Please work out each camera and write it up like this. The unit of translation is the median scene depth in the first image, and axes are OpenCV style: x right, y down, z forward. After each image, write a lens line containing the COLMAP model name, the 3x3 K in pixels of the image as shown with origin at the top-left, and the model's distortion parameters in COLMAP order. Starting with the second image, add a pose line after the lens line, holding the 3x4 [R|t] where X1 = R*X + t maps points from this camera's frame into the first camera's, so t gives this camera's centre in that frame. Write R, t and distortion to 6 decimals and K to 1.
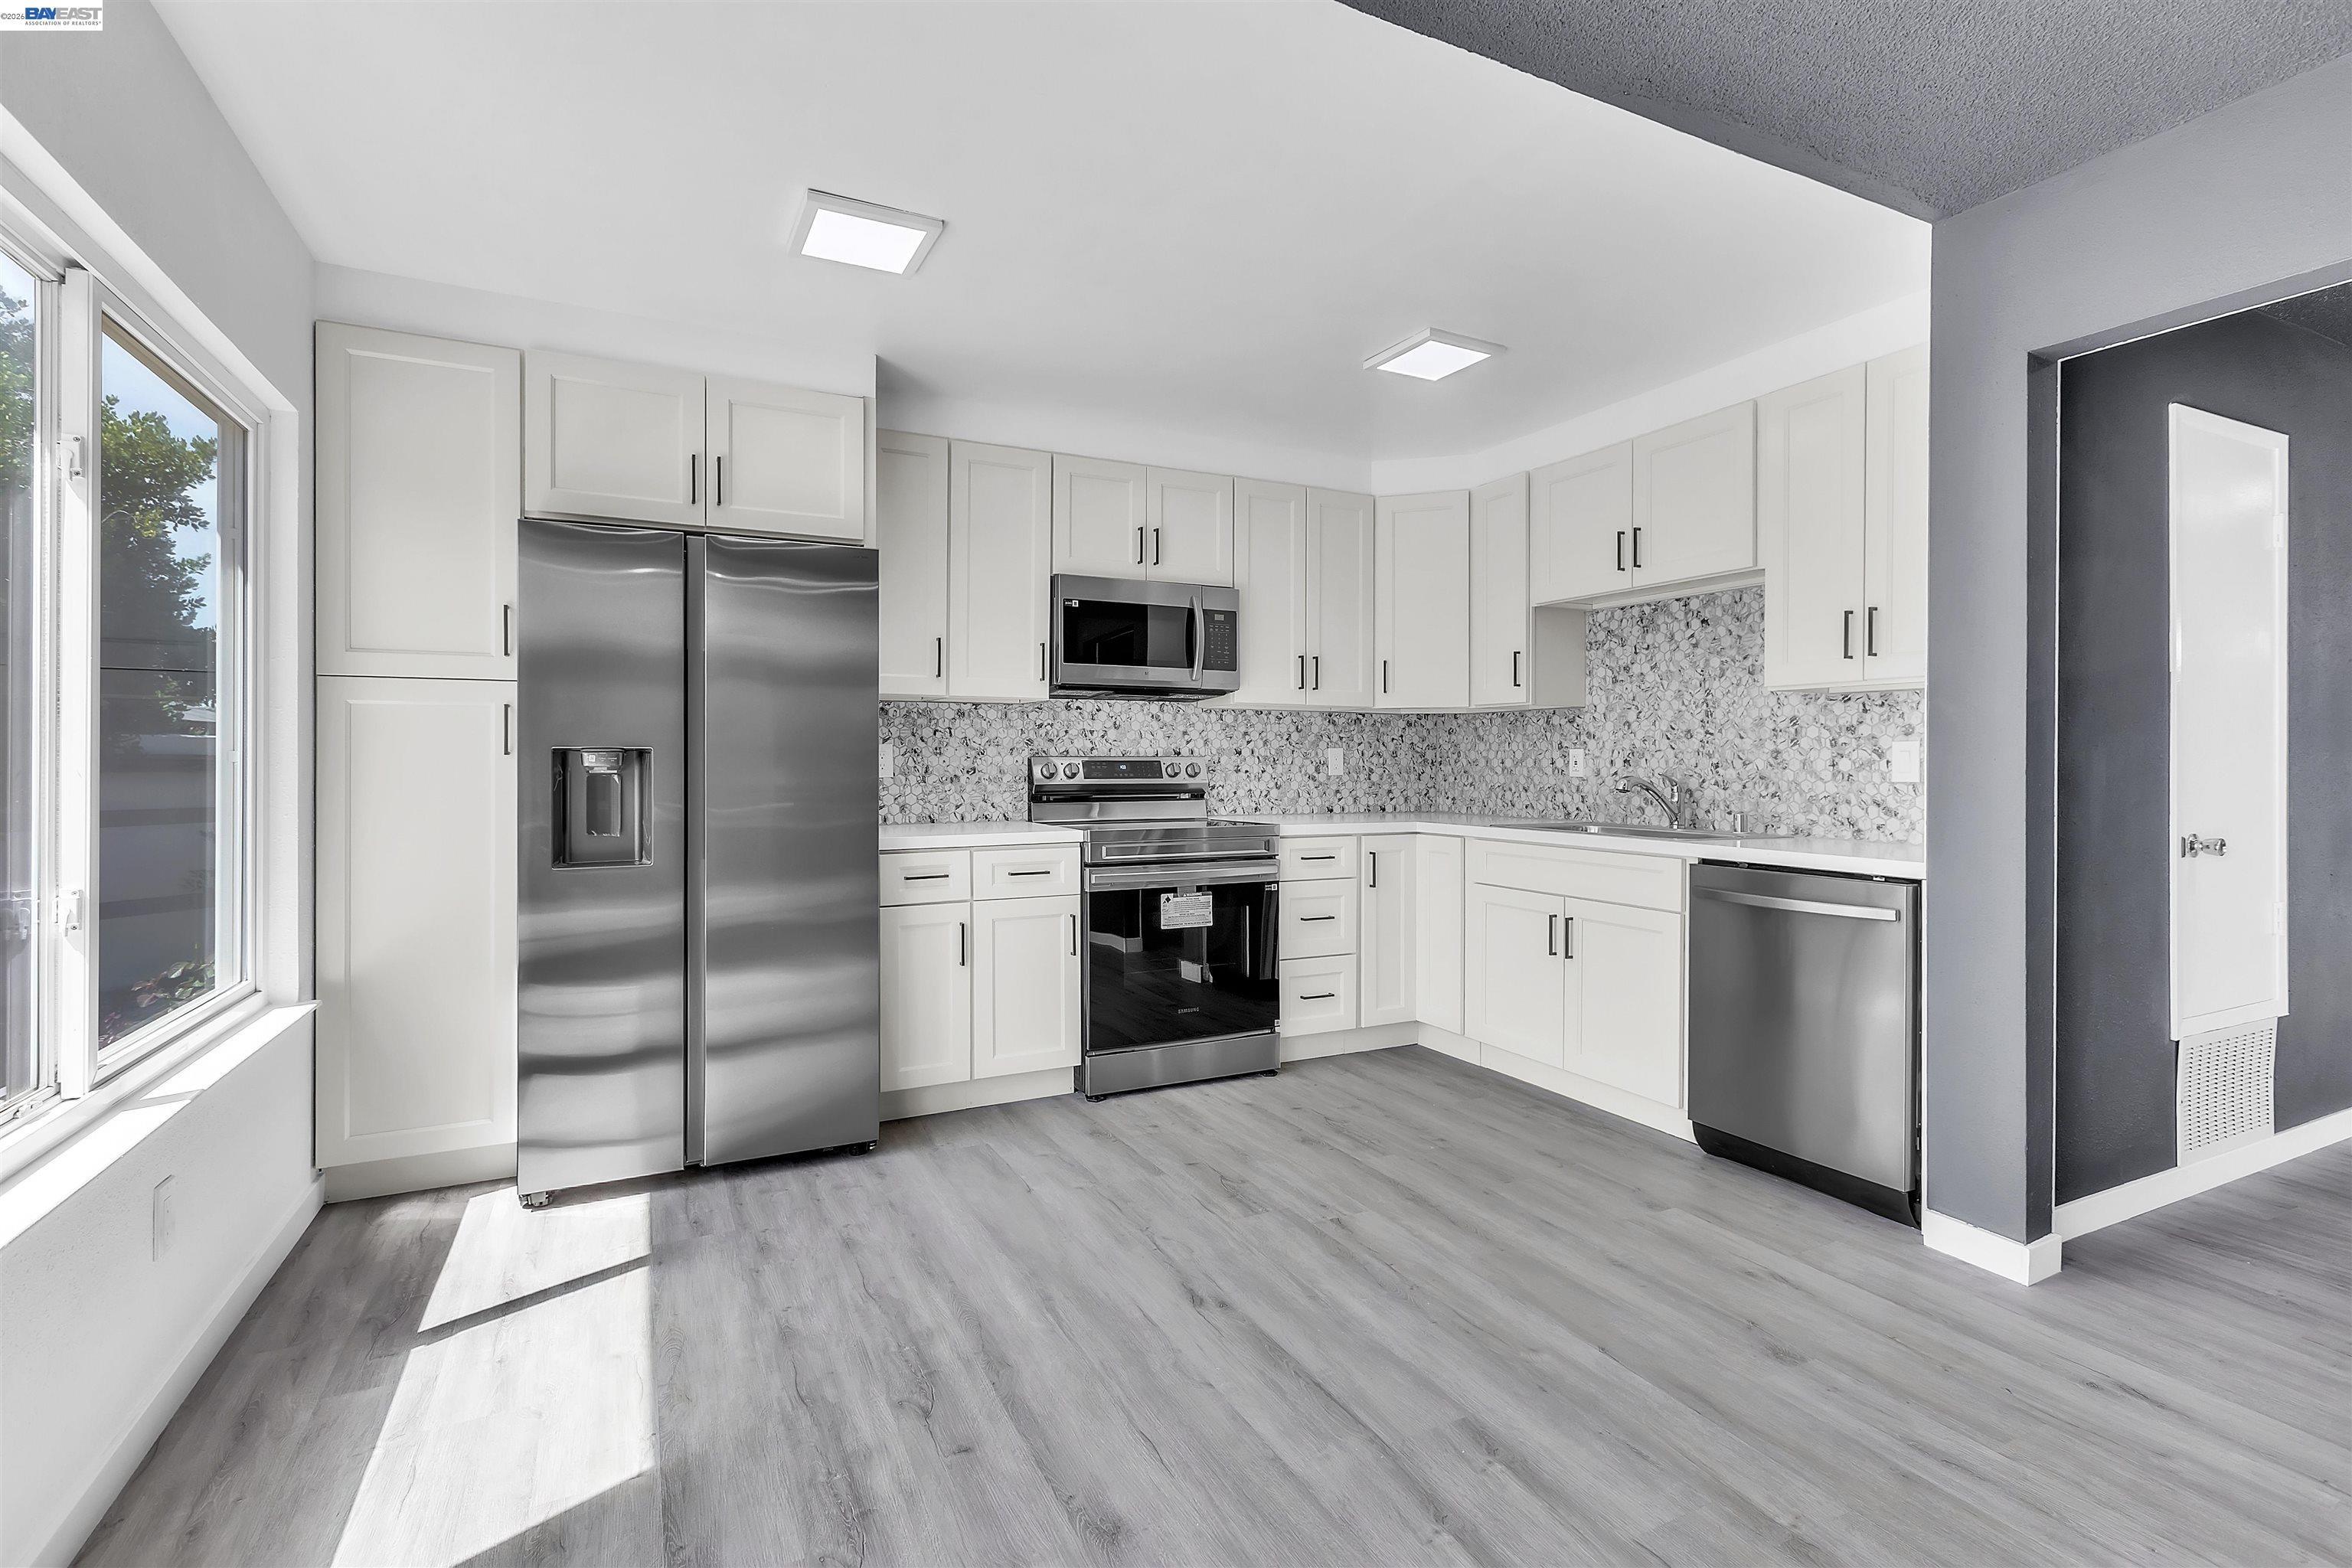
lens RADIAL K [[1097.9, 0, 1175.0], [0, 1097.9, 752.1], [0, 0, 1]] dist [0.012251, 0.000993]
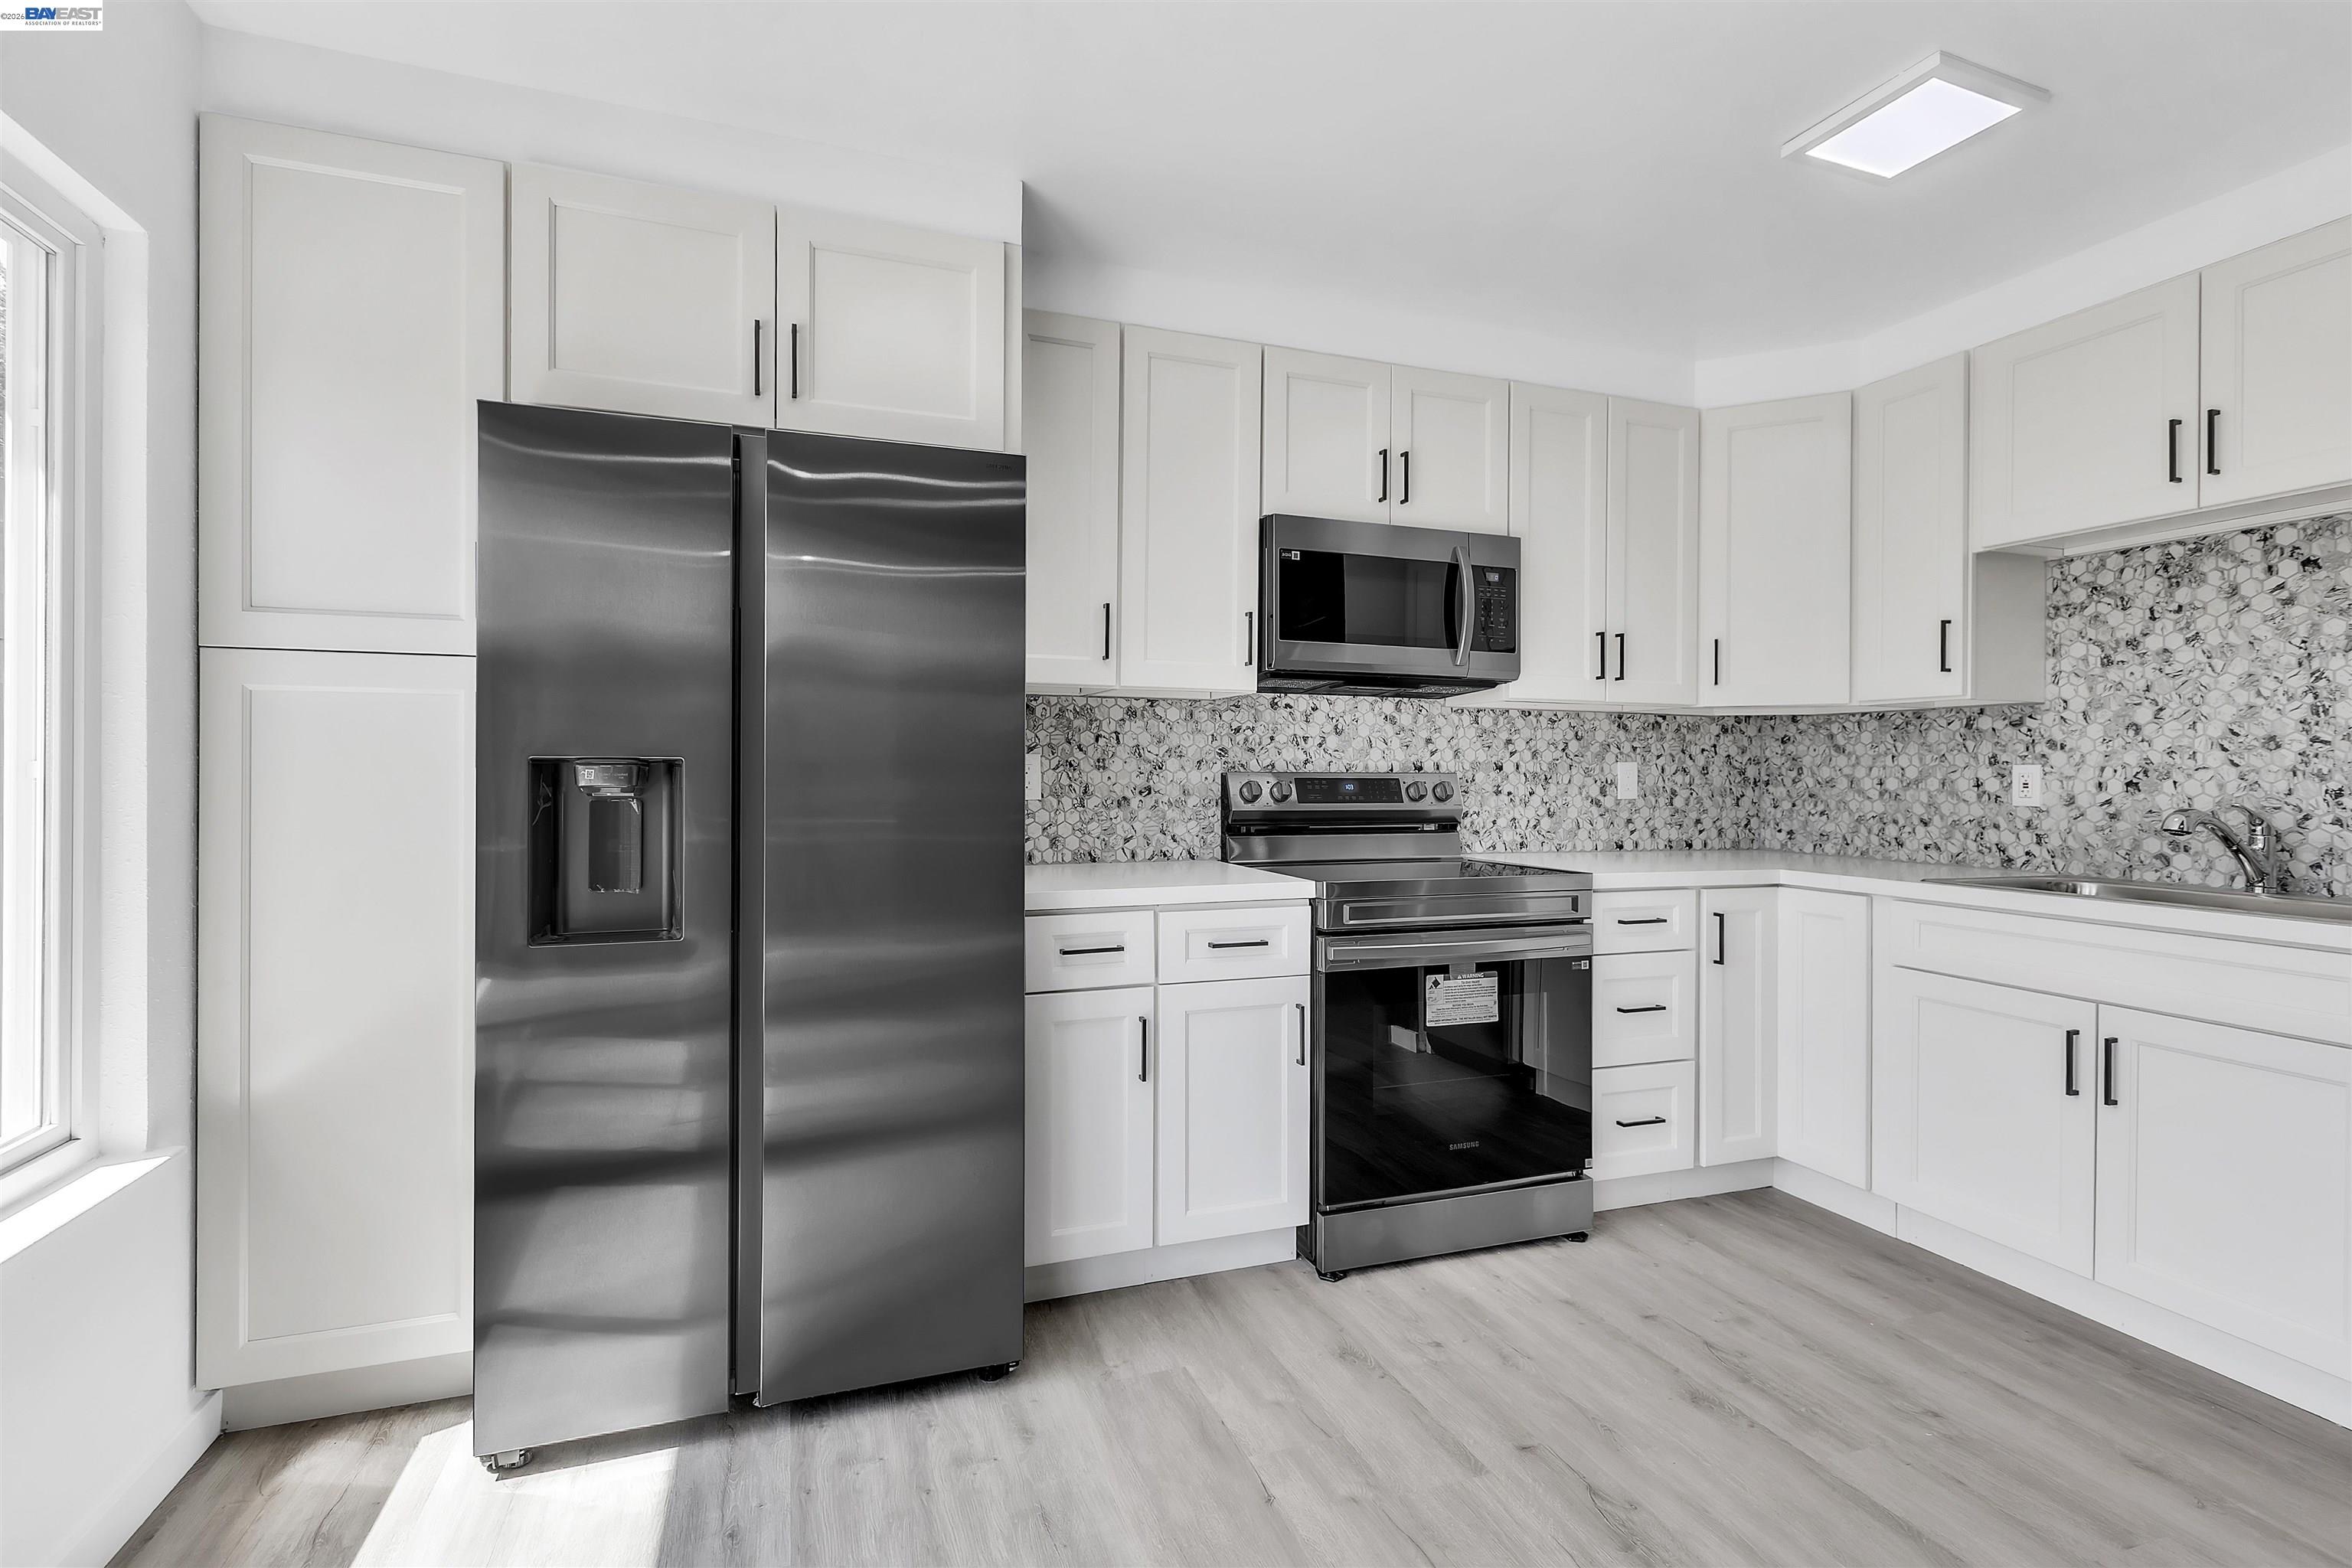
lens RADIAL K [[1097.9, 0, 1174.2], [0, 1097.9, 763.3], [0, 0, 1]] dist [0.012251, 0.000993]
pose [[0.992775, 0.004345, -0.119911, -0.100987], [-0.004418, 0.999990, -0.000338, -0.001785], [0.119908, 0.000865, 0.992785, 0.355461]]
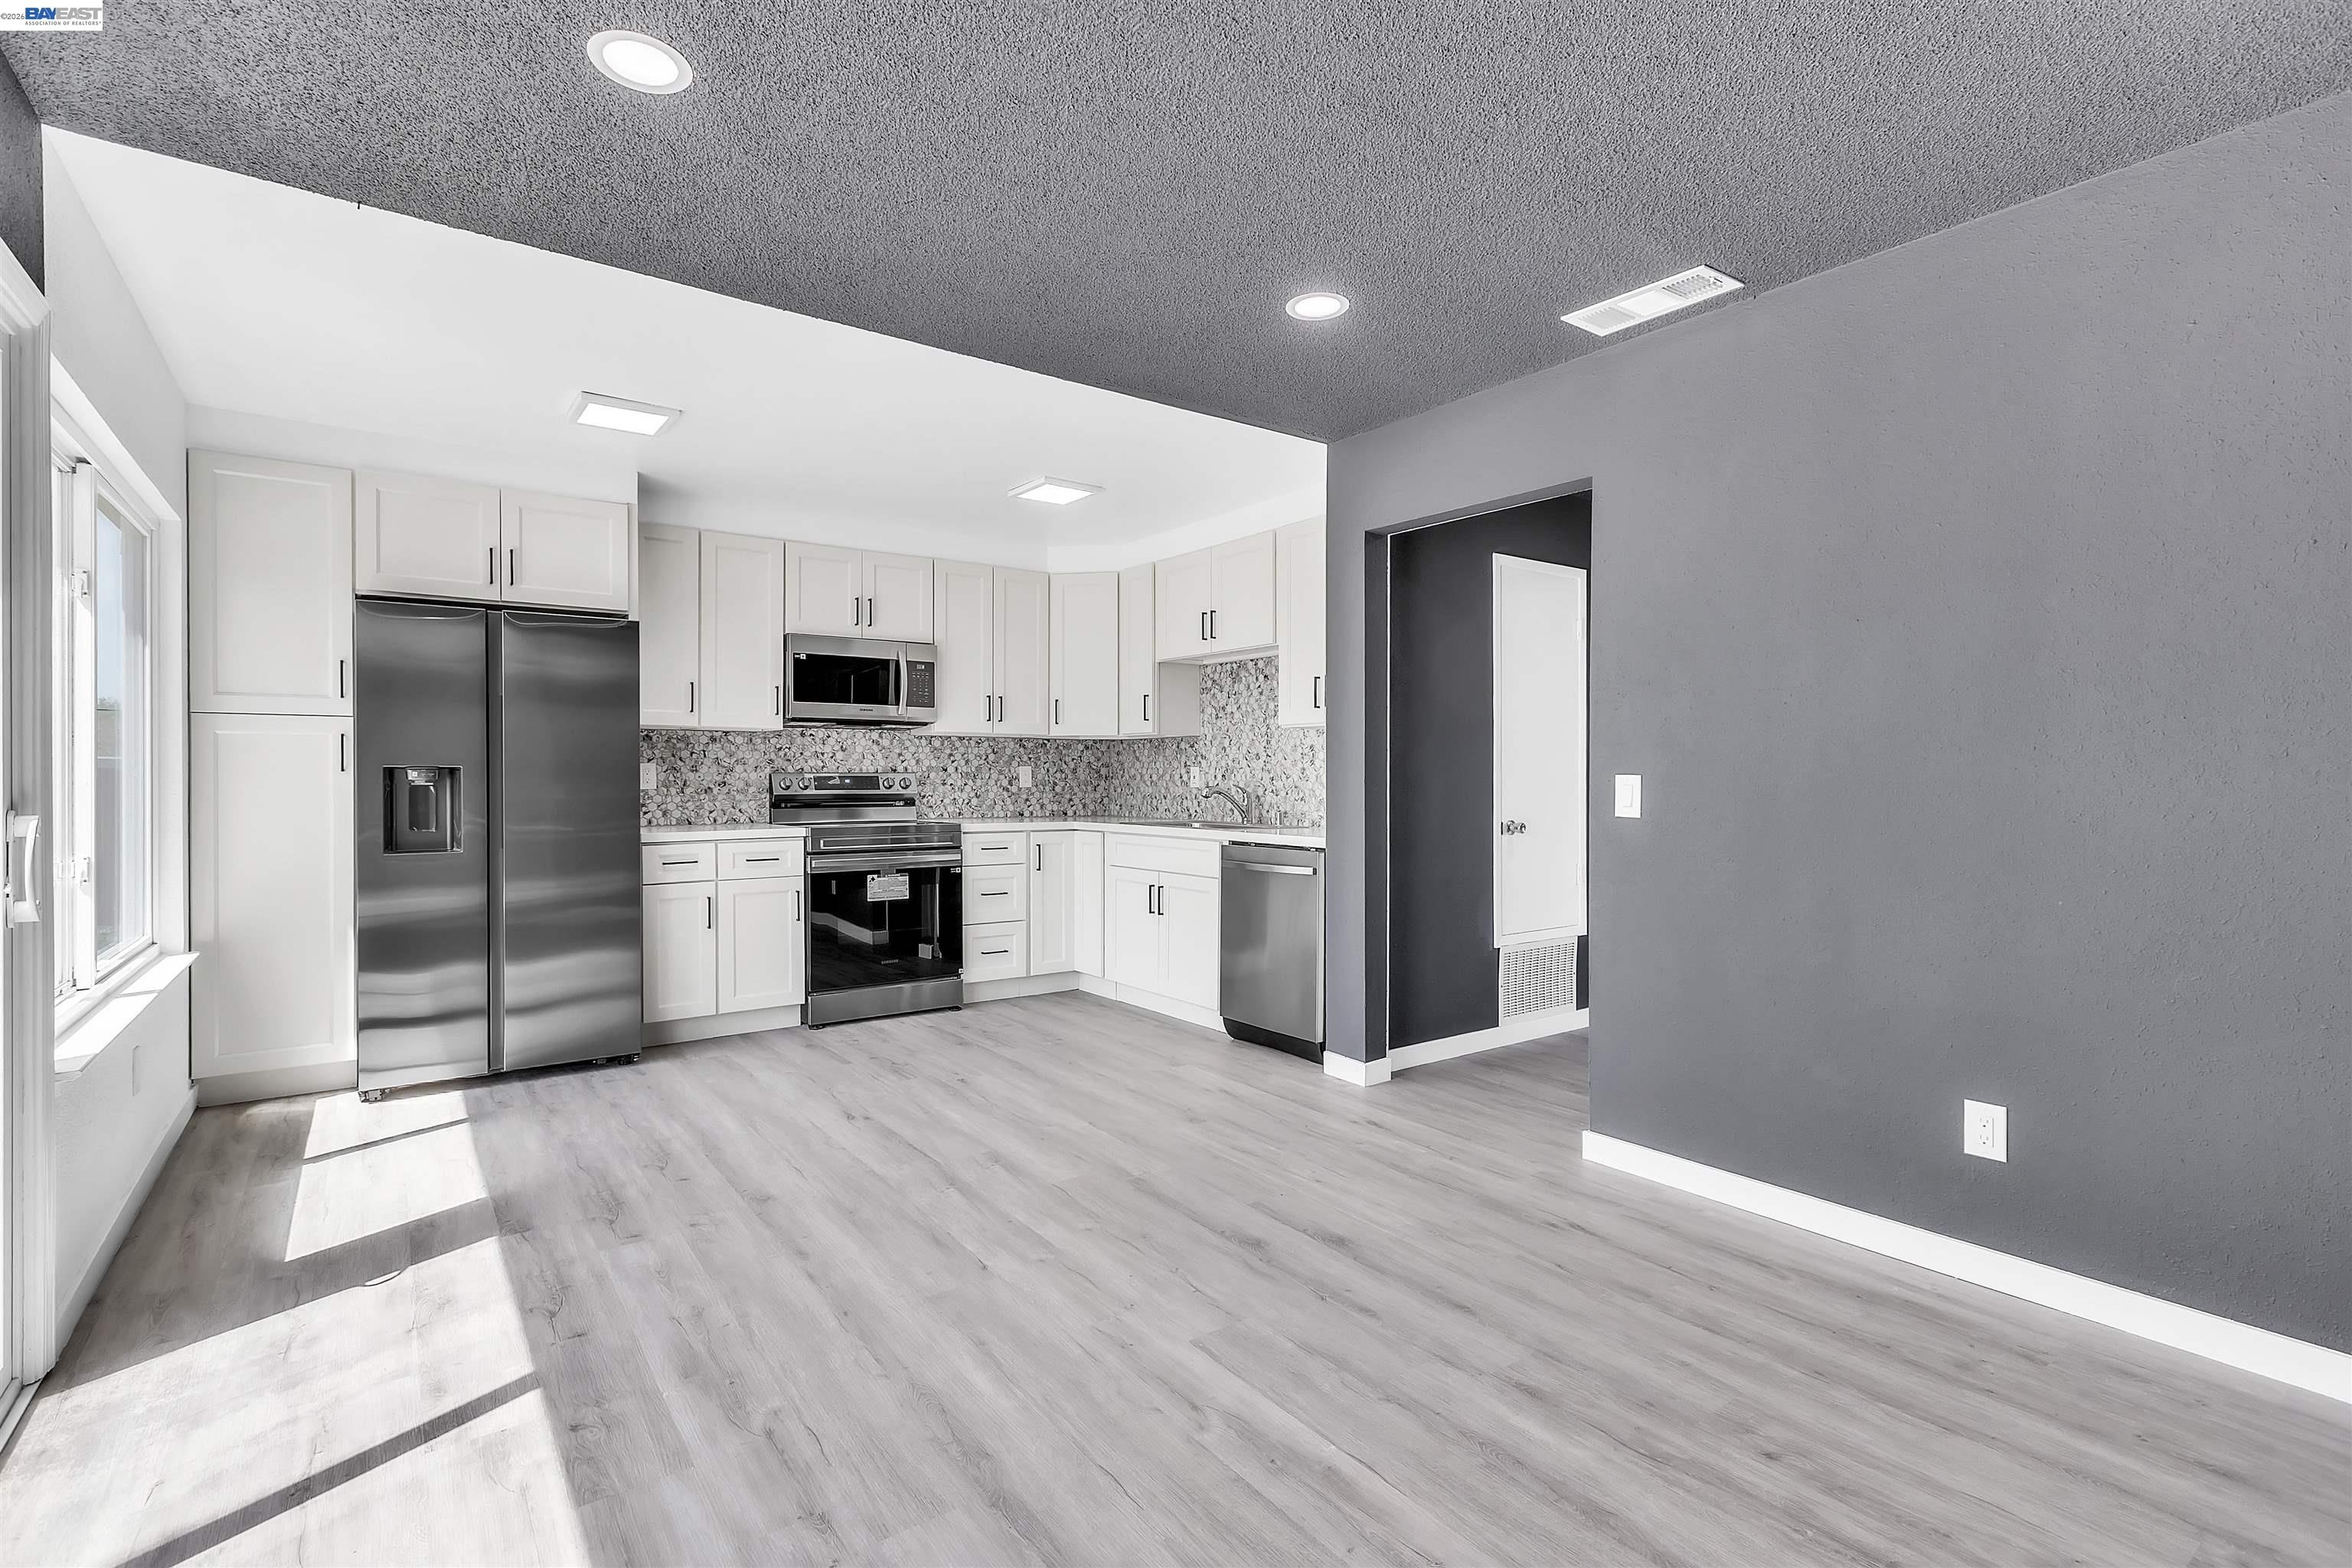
lens RADIAL K [[1097.9, 0, 1162.3], [0, 1097.9, 778.2], [0, 0, 1]] dist [0.012251, 0.000993]
pose [[0.987355, -0.001238, 0.158522, 0.152260], [-0.000127, 0.999963, 0.008604, -0.000979], [-0.158527, -0.008516, 0.987318, -0.447124]]
